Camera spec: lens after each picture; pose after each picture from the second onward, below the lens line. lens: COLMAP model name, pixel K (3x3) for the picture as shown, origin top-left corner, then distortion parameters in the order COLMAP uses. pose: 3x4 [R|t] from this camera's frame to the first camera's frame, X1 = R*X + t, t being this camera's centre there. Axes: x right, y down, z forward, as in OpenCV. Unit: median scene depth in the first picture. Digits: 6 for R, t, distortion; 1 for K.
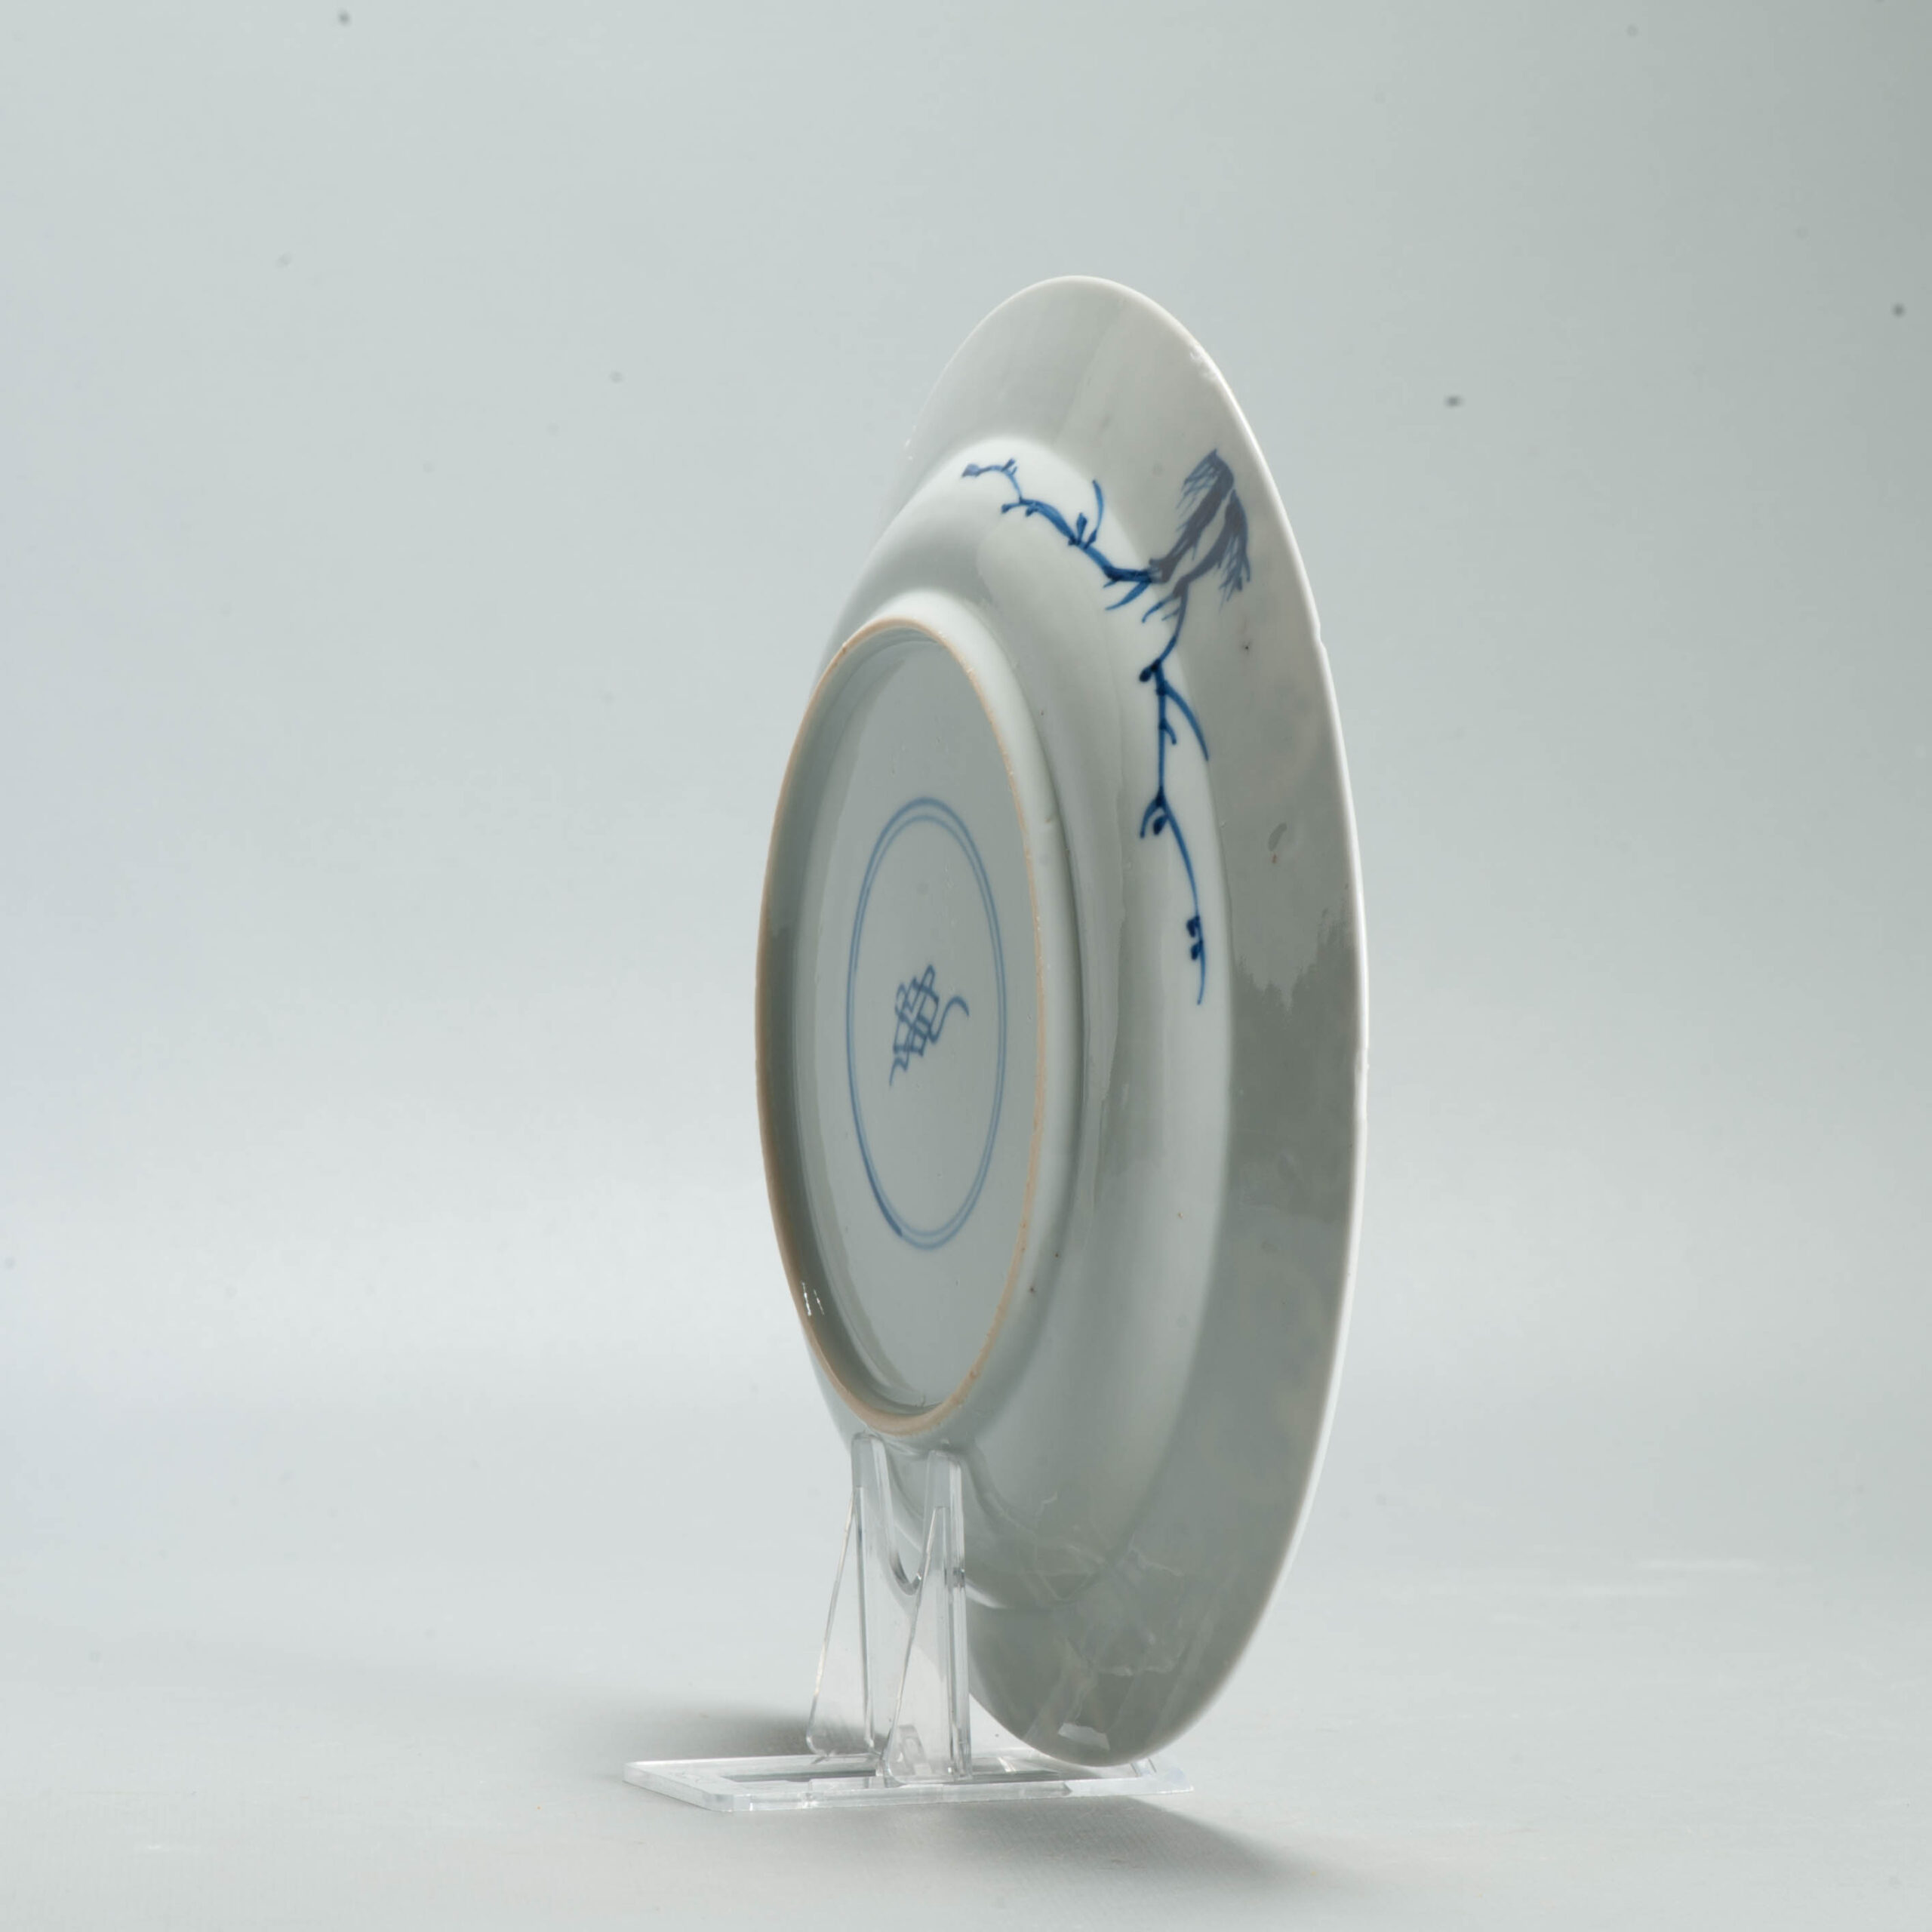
lens RADIAL K [[9093.5, 0, 966.0], [0, 9093.5, 966.0], [0, 0, 1]] dist [-0.169198, -0.640241]
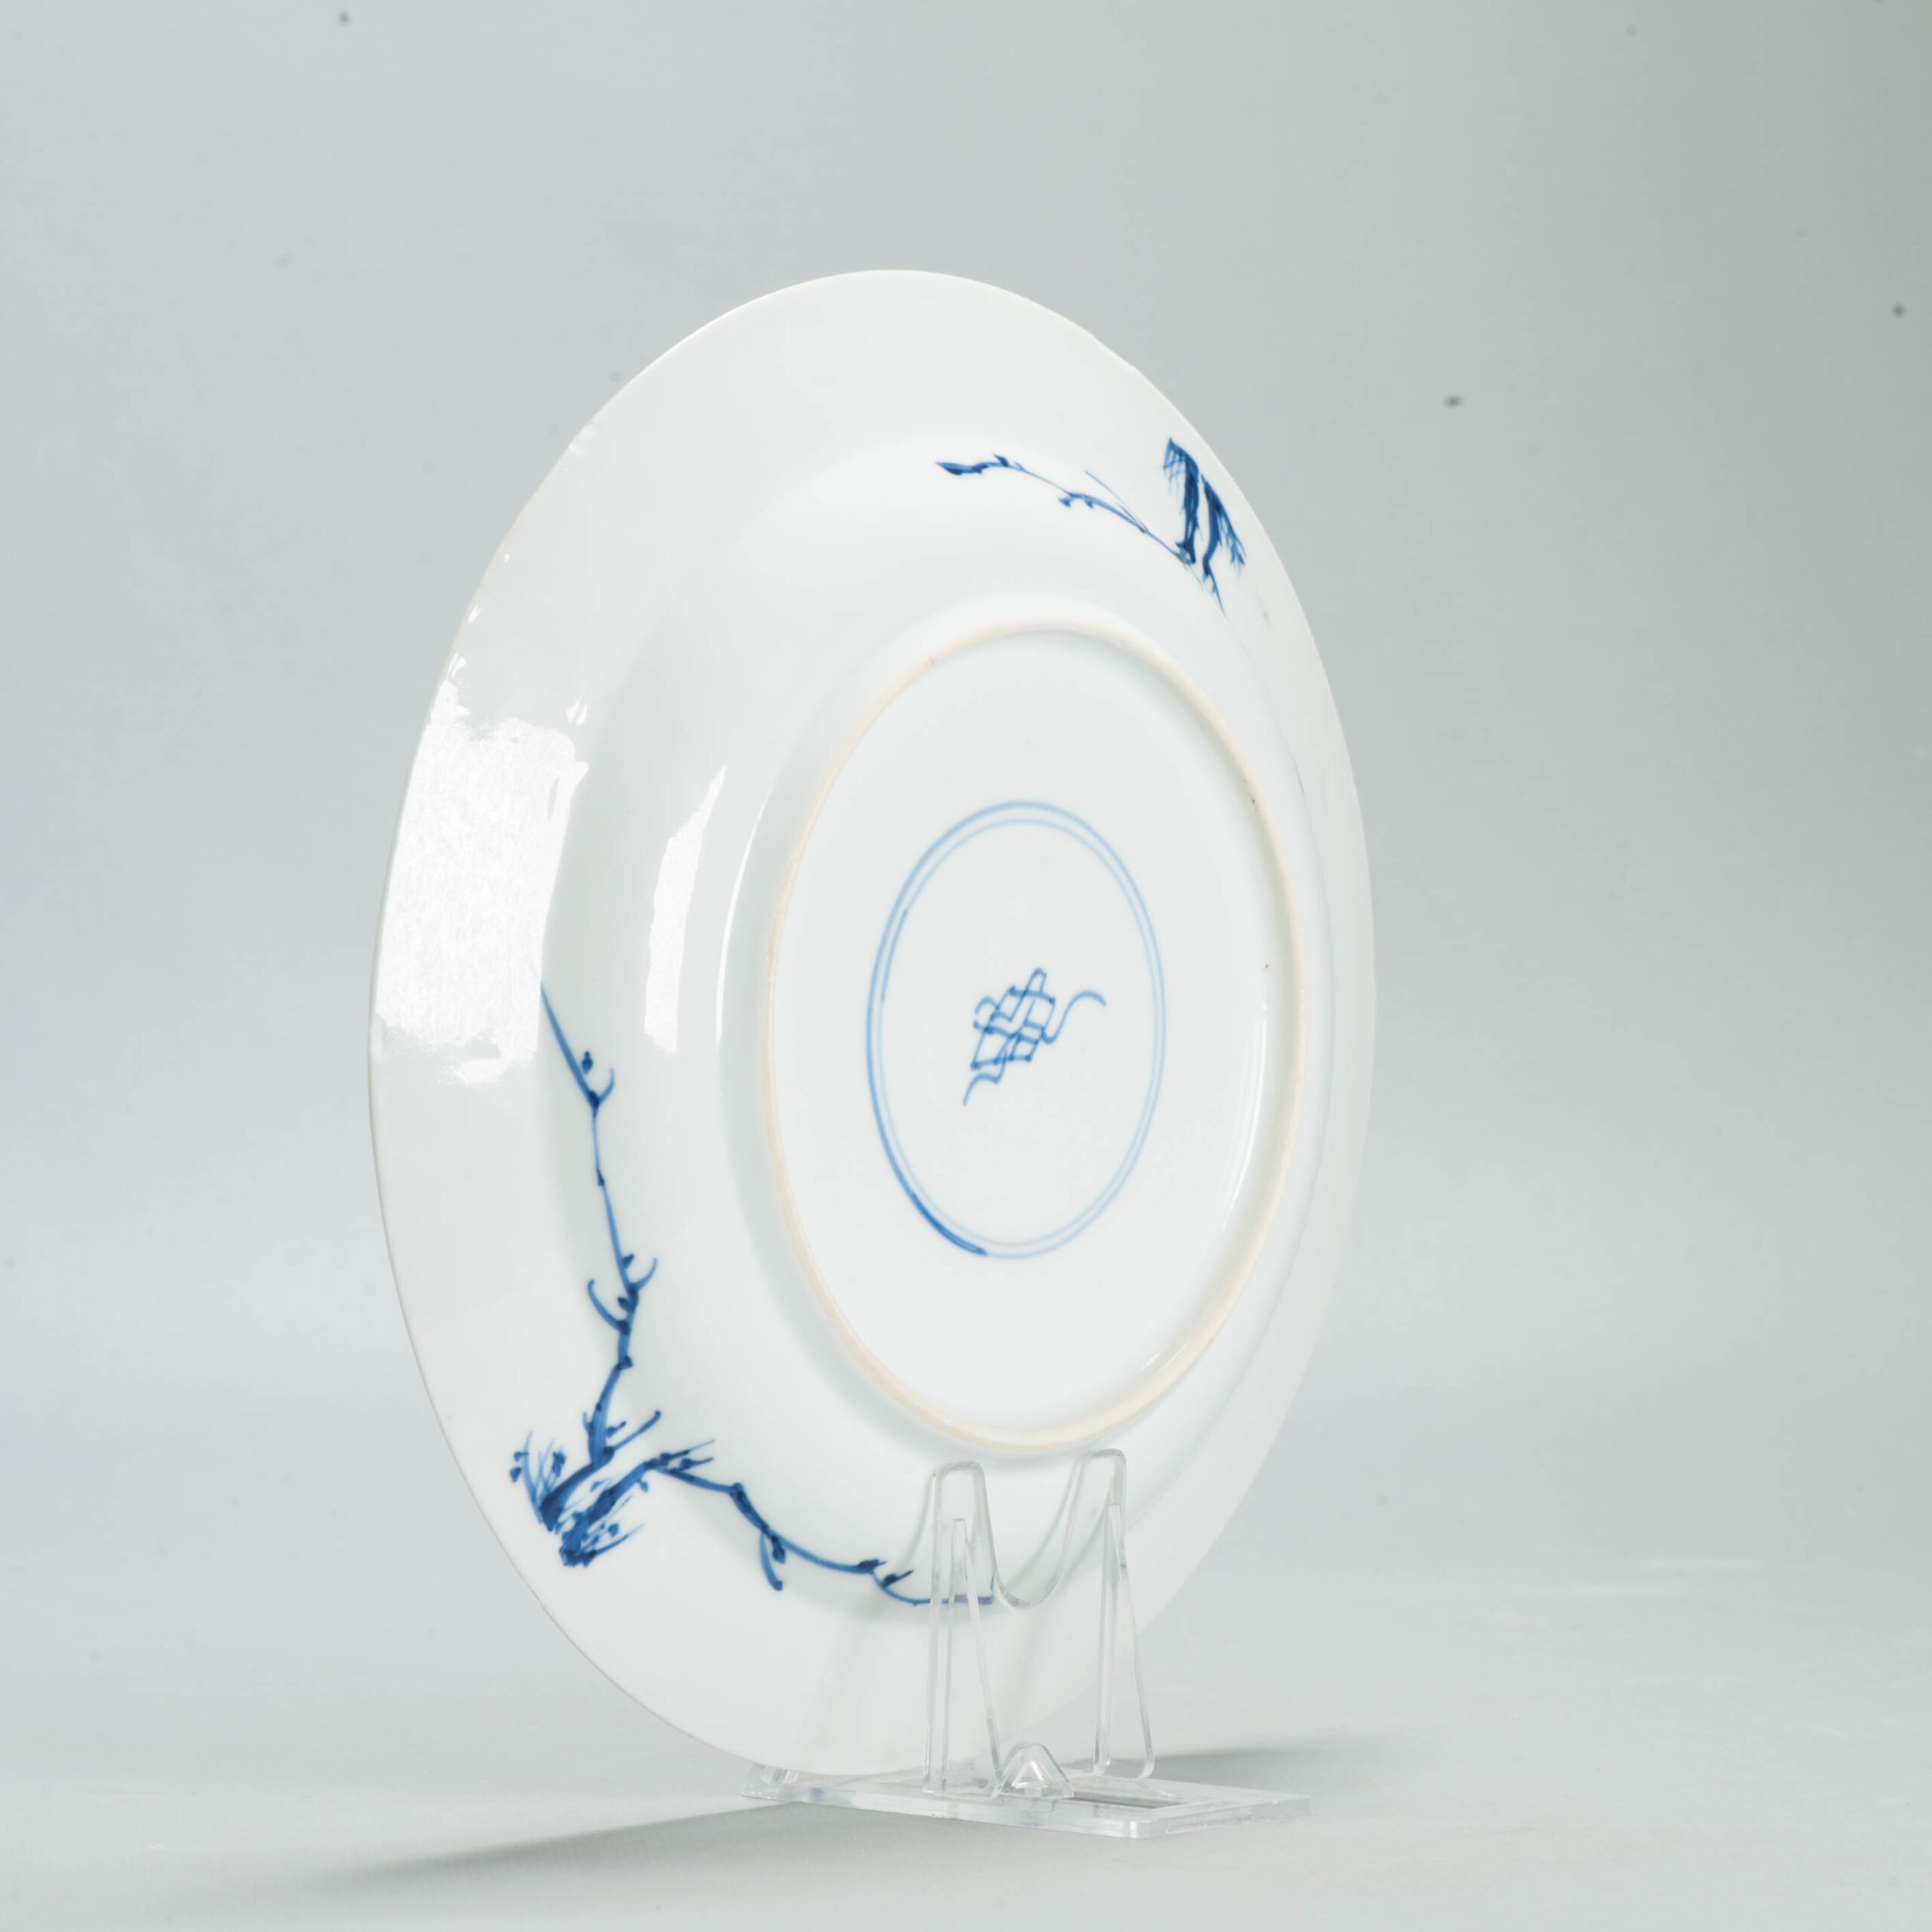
lens RADIAL K [[9093.5, 0, 966.0], [0, 9093.5, 966.0], [0, 0, 1]] dist [-0.169198, -0.640241]
pose [[-0.464670, -0.065379, 0.883067, -0.903595], [0.059235, 0.992741, 0.104669, -0.107859], [-0.883500, 0.100945, -0.457424, 1.509740]]
